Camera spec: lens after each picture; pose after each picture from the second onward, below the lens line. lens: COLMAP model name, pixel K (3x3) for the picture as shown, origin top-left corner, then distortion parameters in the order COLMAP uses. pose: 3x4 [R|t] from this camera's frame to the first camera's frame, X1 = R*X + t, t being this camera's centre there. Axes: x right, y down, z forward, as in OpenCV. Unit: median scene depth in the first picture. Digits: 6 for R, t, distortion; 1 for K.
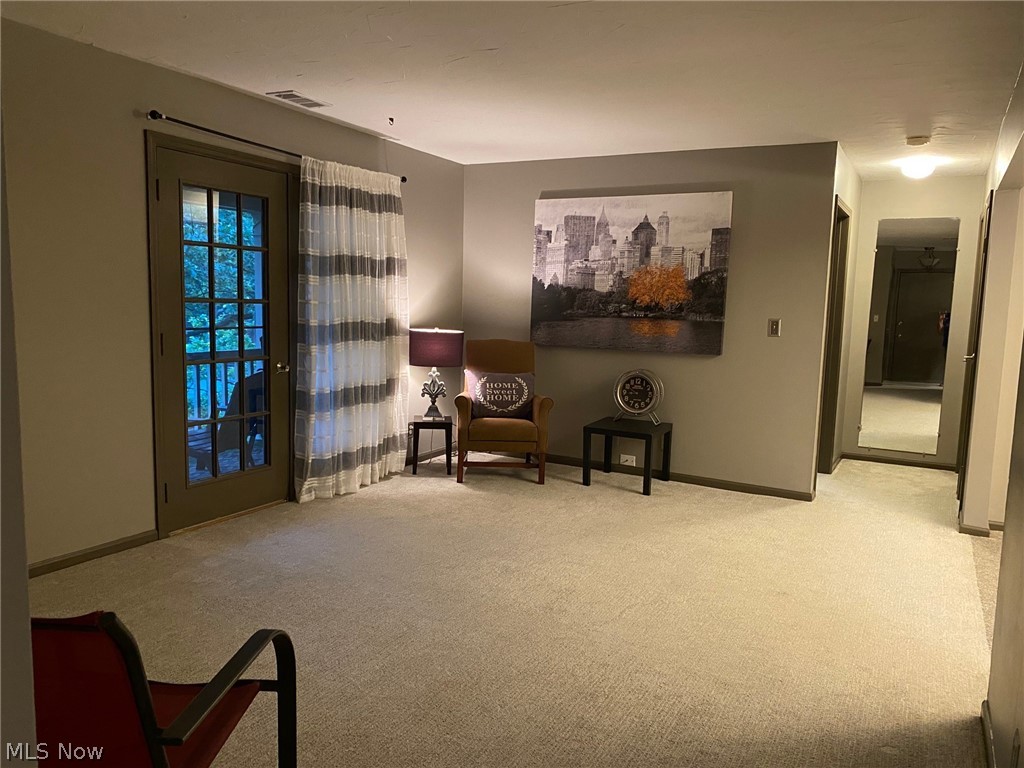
lens RADIAL K [[766.4, 0, 492.0], [0, 766.4, 381.4], [0, 0, 1]] dist [-0.001337, -0.008655]
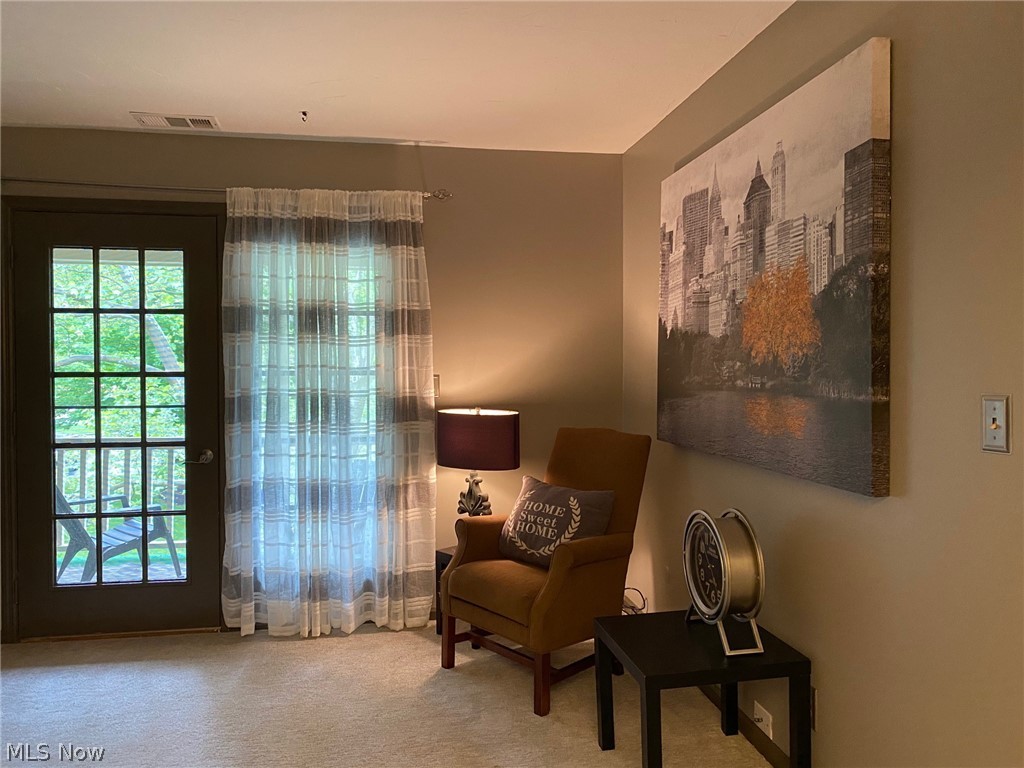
lens RADIAL K [[766.4, 0, 492.0], [0, 766.4, 381.4], [0, 0, 1]] dist [-0.001337, -0.008655]
pose [[0.620608, -0.014637, -0.783985, 0.450840], [-0.058356, 0.996191, -0.064794, -0.051813], [0.781947, 0.085962, 0.617389, 0.618238]]
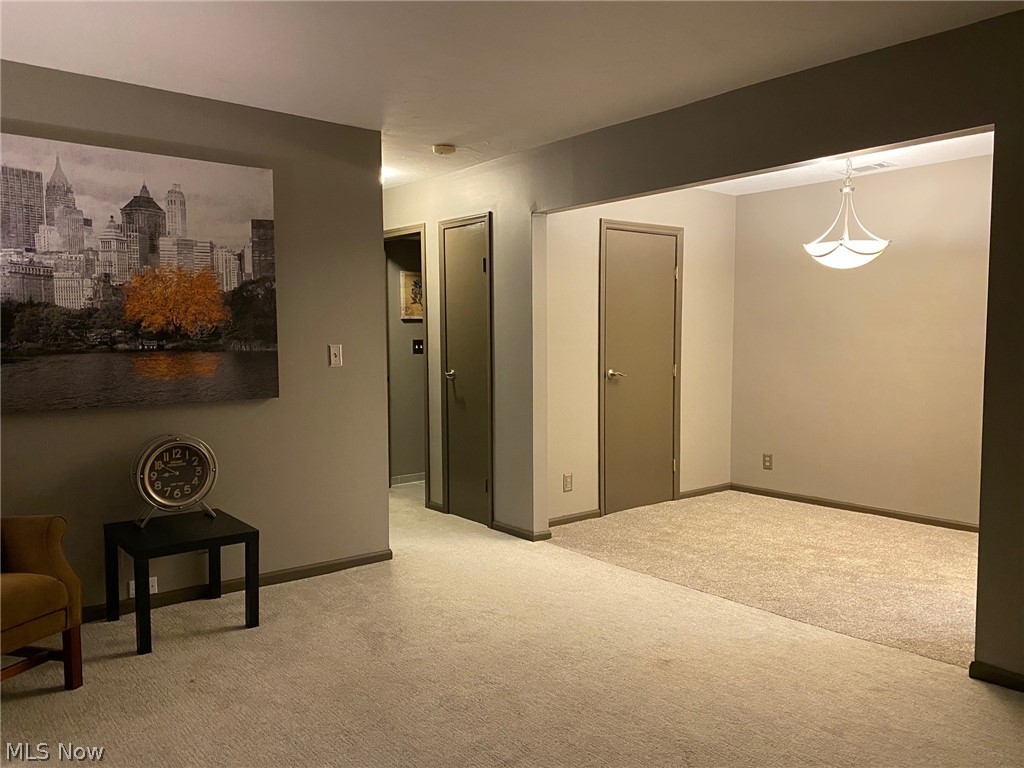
lens RADIAL K [[766.4, 0, 492.0], [0, 766.4, 381.4], [0, 0, 1]] dist [-0.001337, -0.008655]
pose [[0.354468, -0.079630, 0.931671, -0.286010], [0.114678, 0.992548, 0.041202, -0.053576], [-0.928009, 0.092237, 0.360958, 0.534348]]
